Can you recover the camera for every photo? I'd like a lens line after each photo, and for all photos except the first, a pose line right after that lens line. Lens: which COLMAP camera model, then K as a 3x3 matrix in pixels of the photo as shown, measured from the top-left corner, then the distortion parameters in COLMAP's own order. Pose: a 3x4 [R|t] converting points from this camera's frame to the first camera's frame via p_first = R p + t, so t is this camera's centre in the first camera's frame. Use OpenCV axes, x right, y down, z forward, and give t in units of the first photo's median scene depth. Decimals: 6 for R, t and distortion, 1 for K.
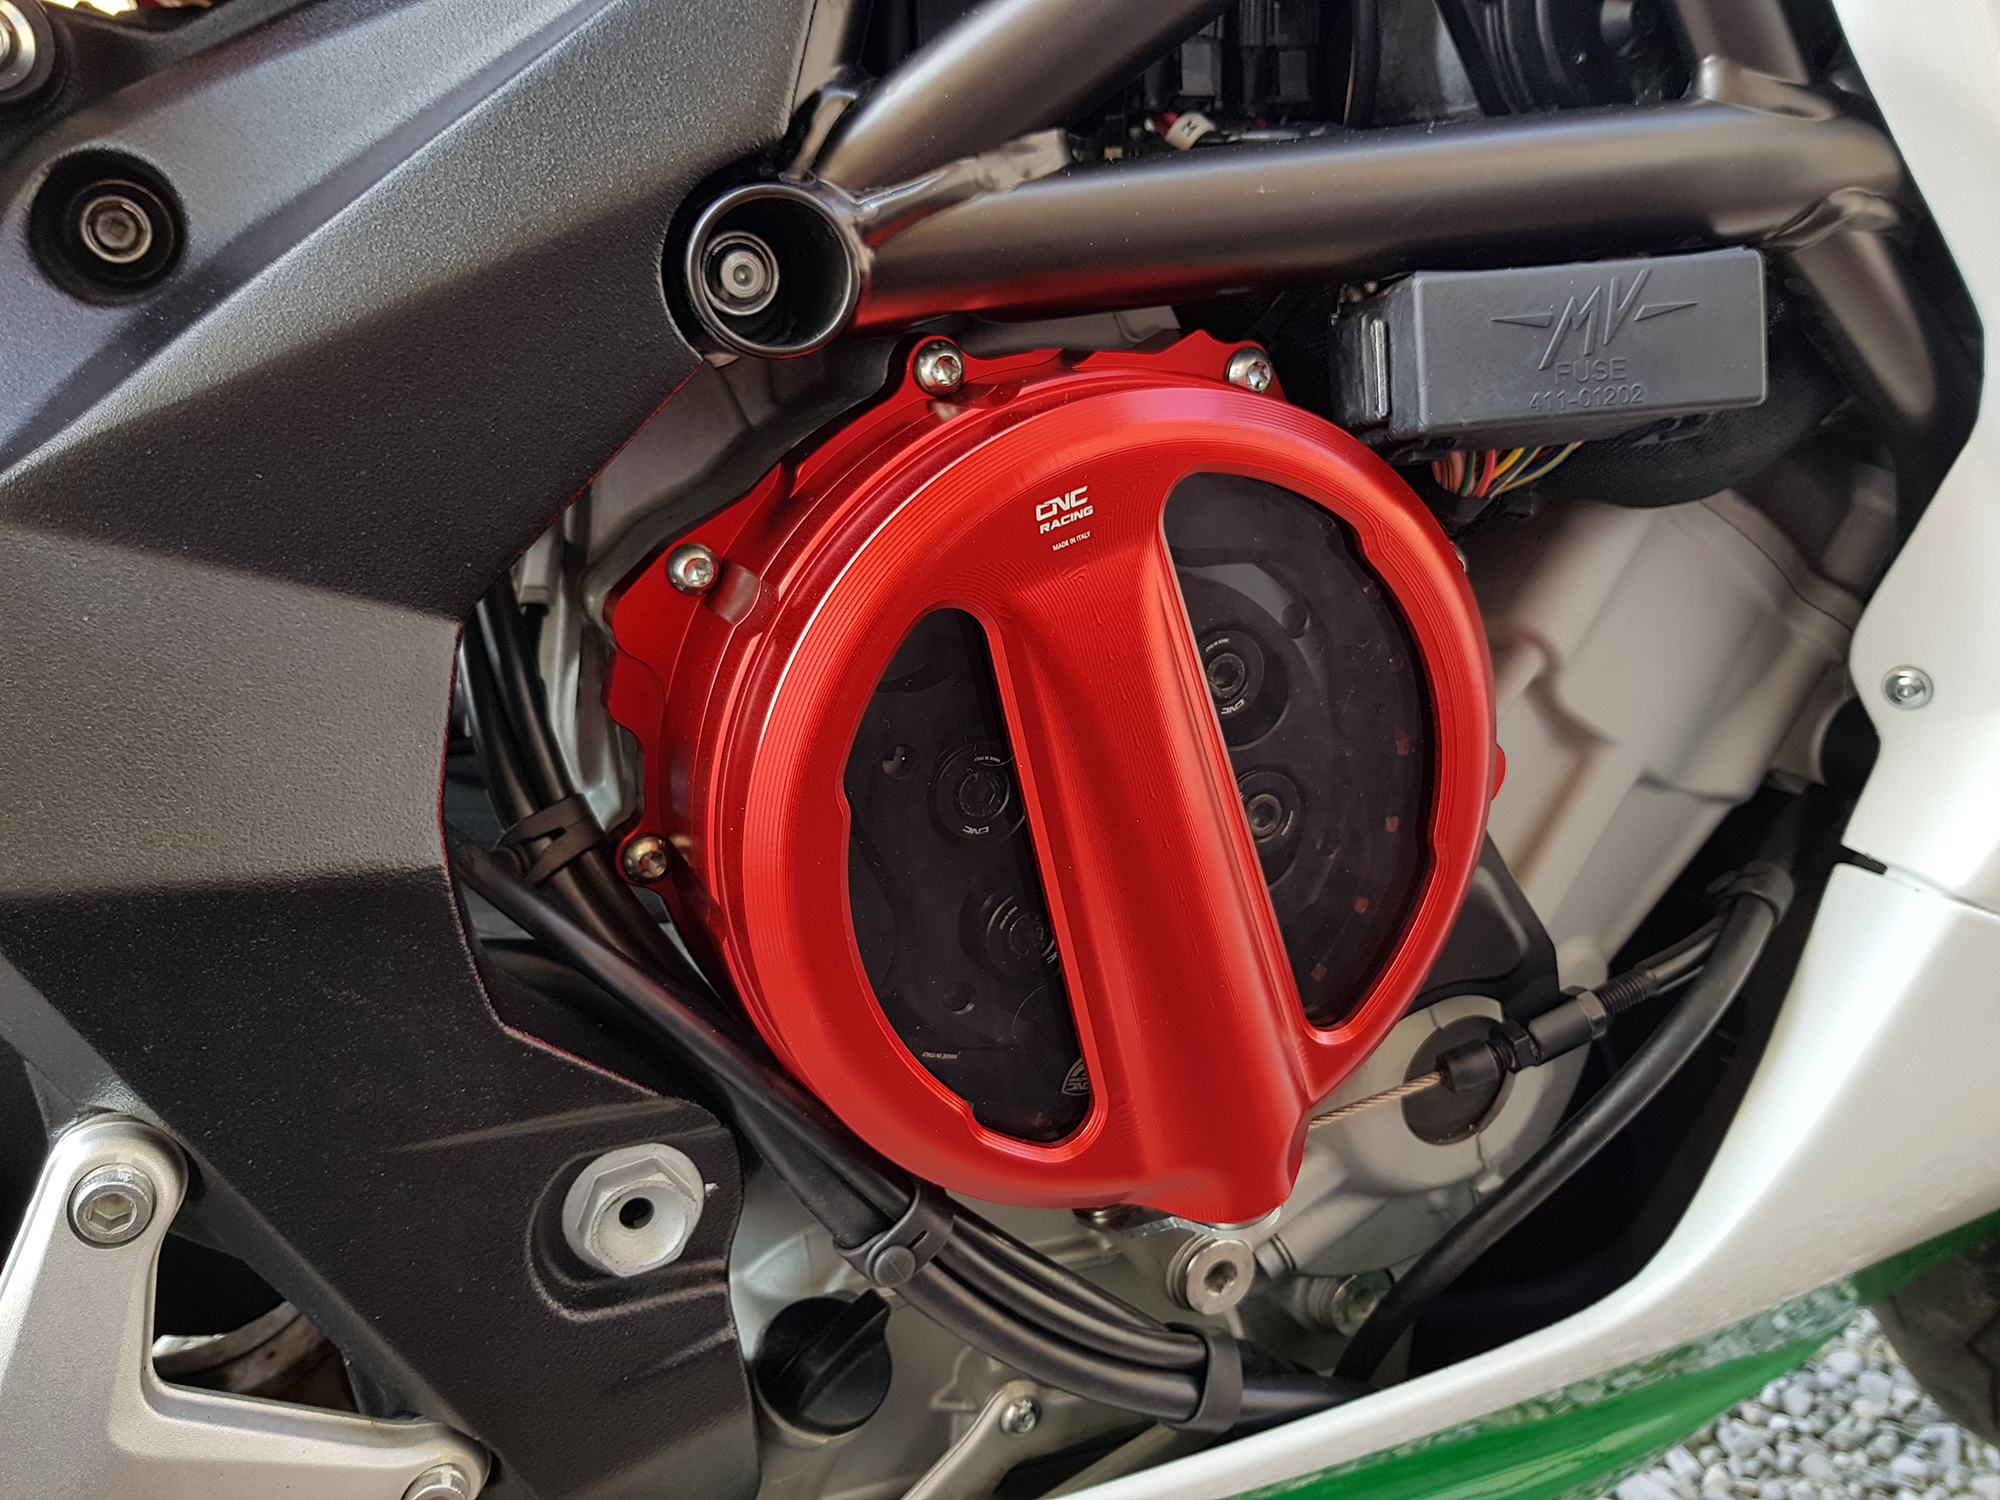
lens RADIAL K [[1592.5, 0, 962.9], [0, 1592.5, 735.9], [0, 0, 1]] dist [0.008040, -0.066242]
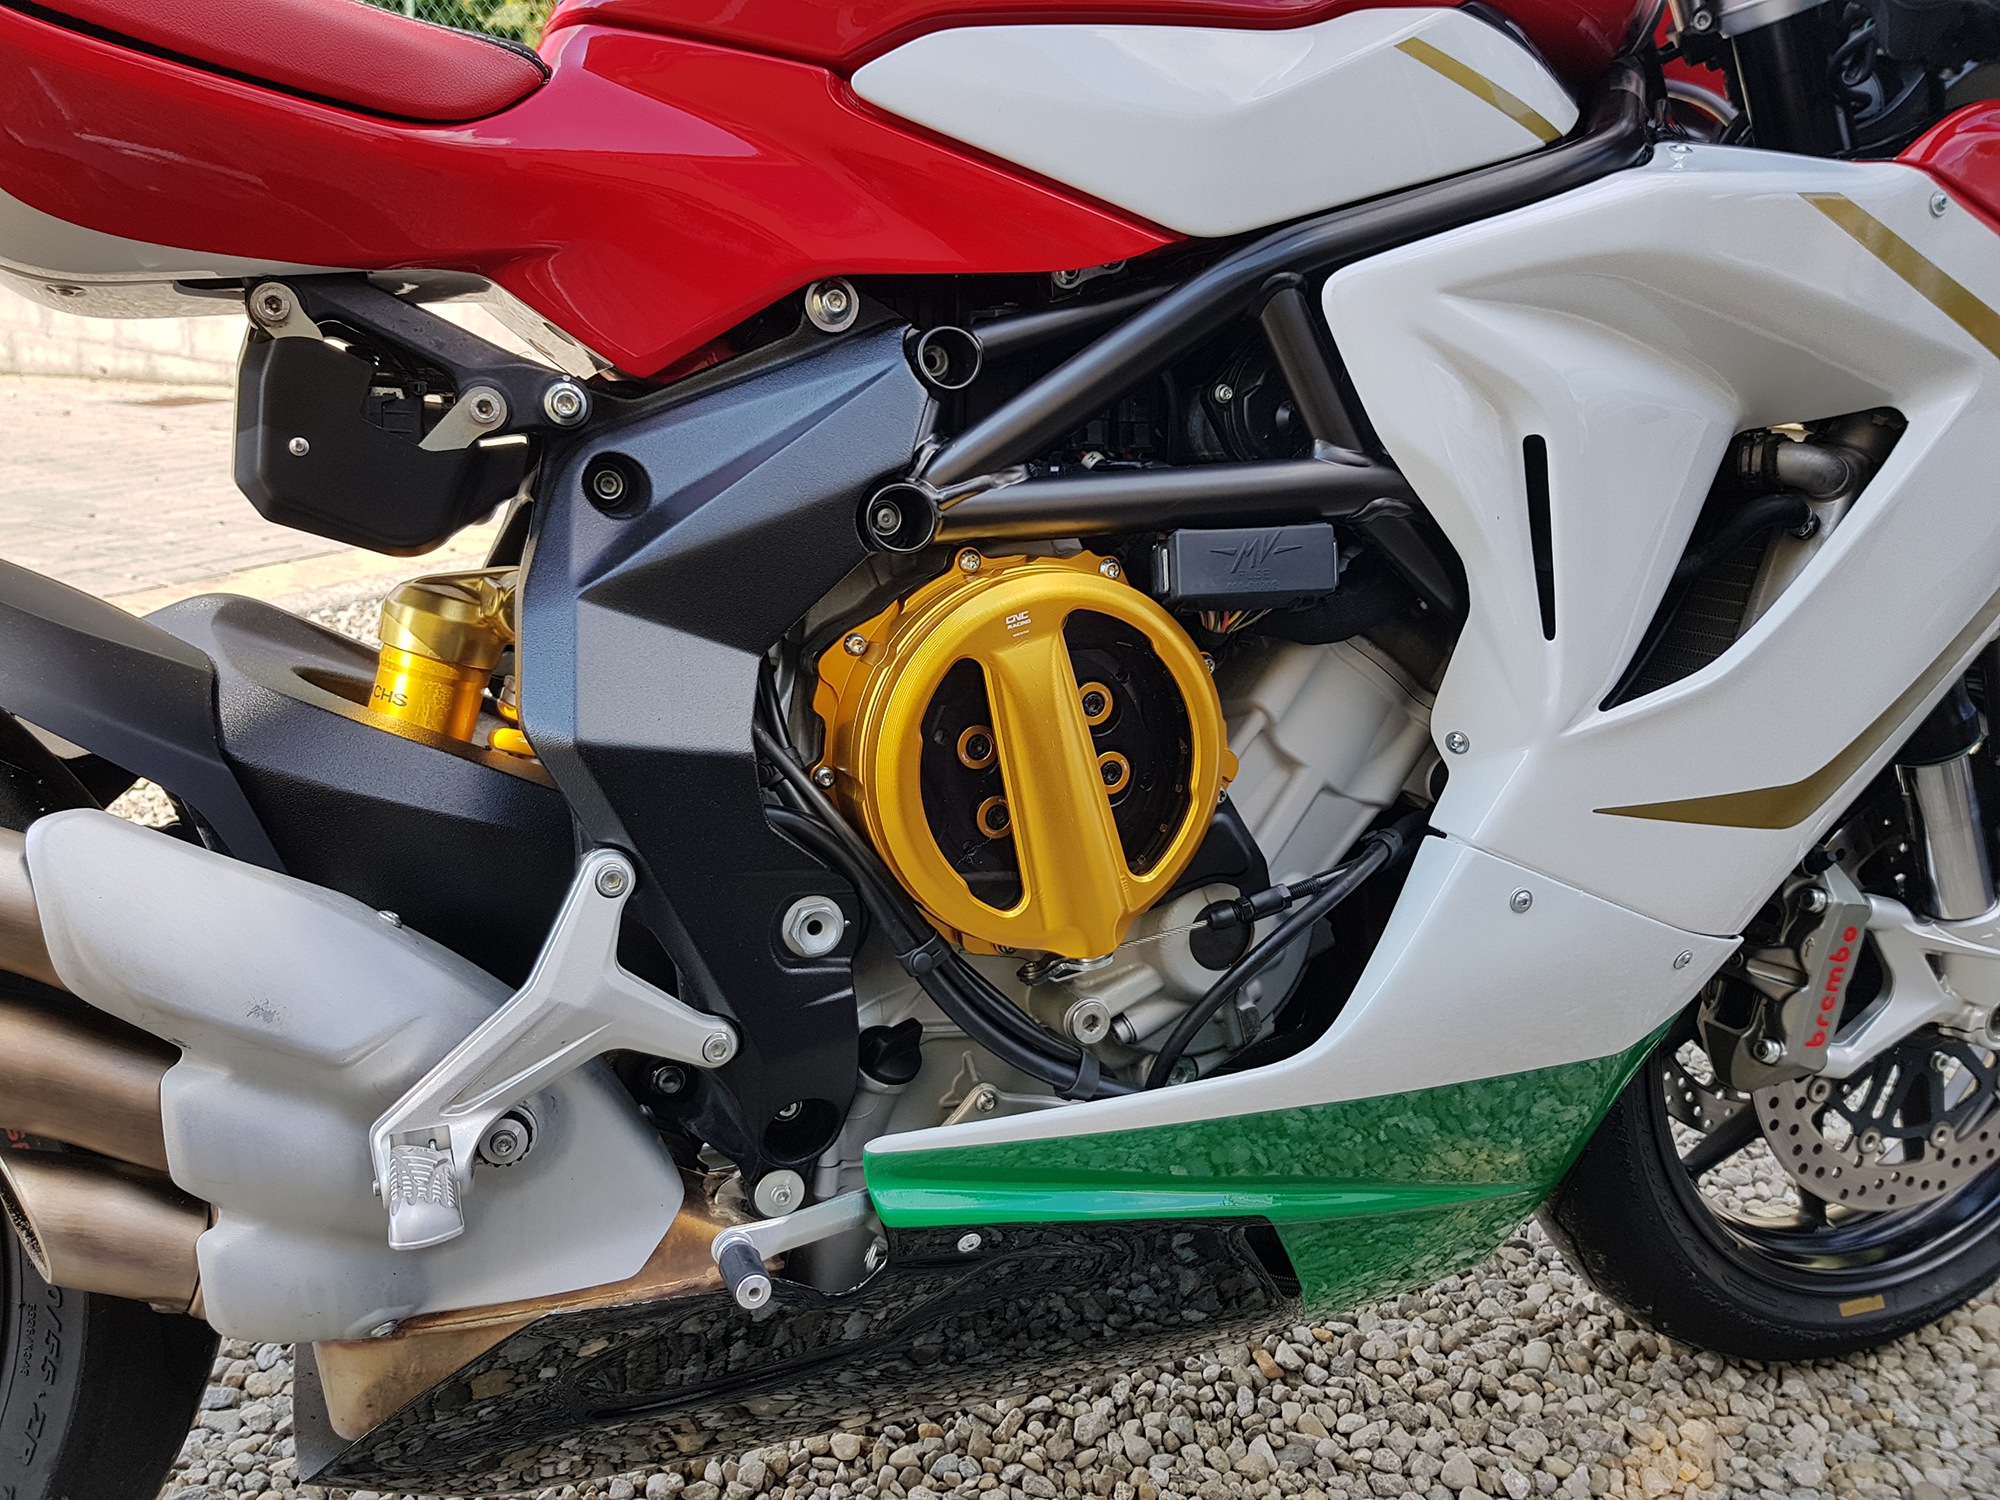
lens RADIAL K [[1583.5, 0, 933.1], [0, 1583.5, 747.0], [0, 0, 1]] dist [0.013526, -0.074377]
pose [[0.997943, 0.047081, -0.043517, 0.043331], [-0.052158, 0.990907, -0.124030, 0.306771], [0.037282, 0.126045, 0.991324, -1.180074]]
